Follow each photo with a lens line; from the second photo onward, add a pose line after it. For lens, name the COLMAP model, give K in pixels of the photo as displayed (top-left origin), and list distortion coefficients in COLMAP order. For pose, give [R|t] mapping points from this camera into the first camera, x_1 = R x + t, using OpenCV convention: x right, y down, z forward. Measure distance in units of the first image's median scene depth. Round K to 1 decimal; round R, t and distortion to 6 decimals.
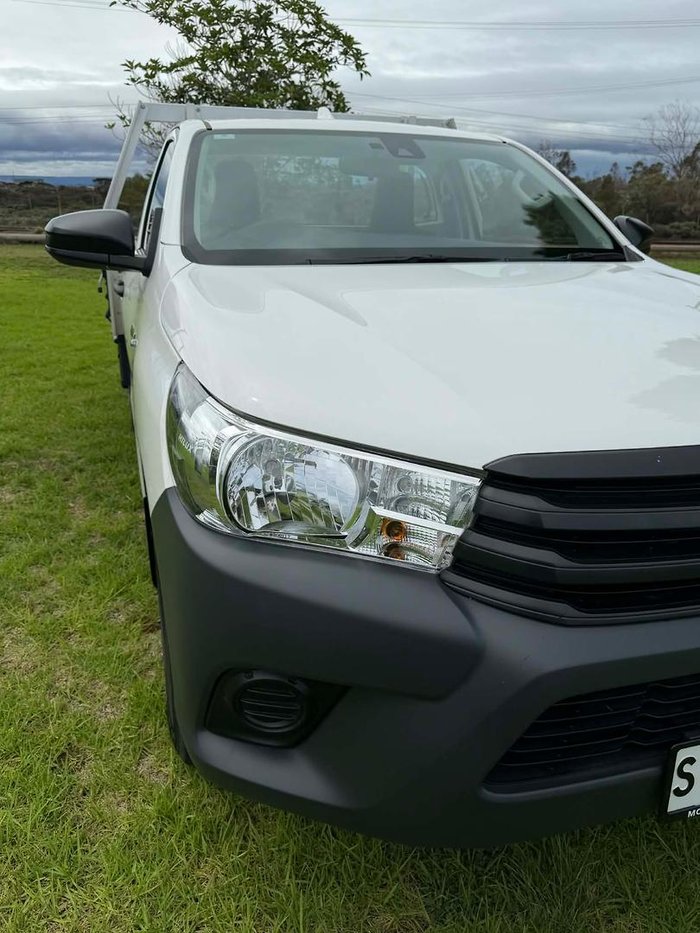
lens RADIAL K [[704.1, 0, 350.8], [0, 704.1, 466.6], [0, 0, 1]] dist [0.000265, -0.003670]
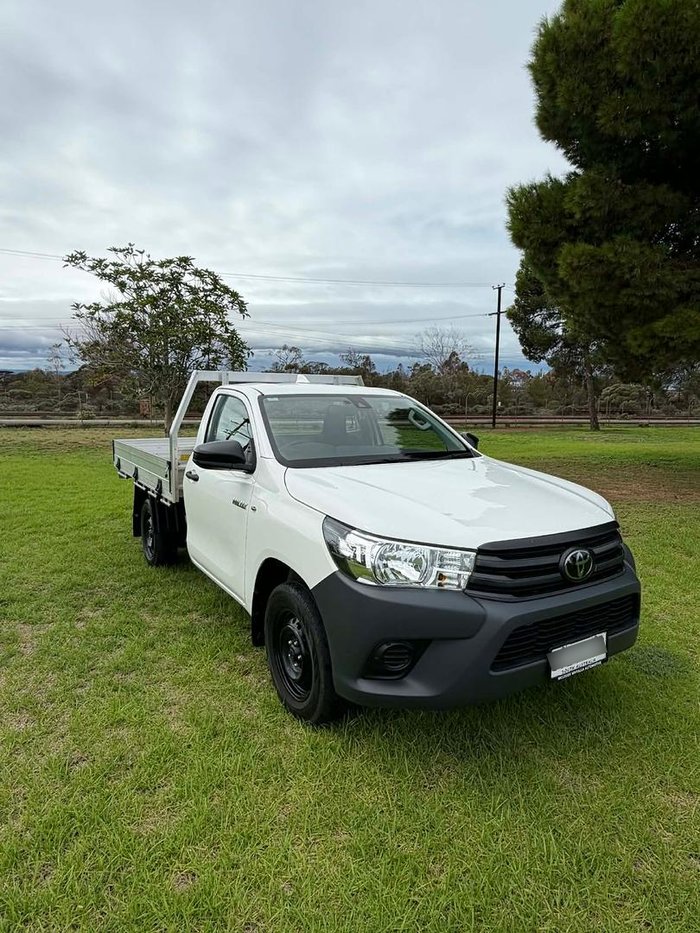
lens RADIAL K [[555.0, 0, 352.3], [0, 555.0, 465.8], [0, 0, 1]] dist [-0.000215, -0.000239]
pose [[0.968789, -0.033213, 0.245651, -0.066479], [0.086089, 0.974381, -0.207776, 0.007889], [-0.232457, 0.222439, 0.946829, -0.085011]]
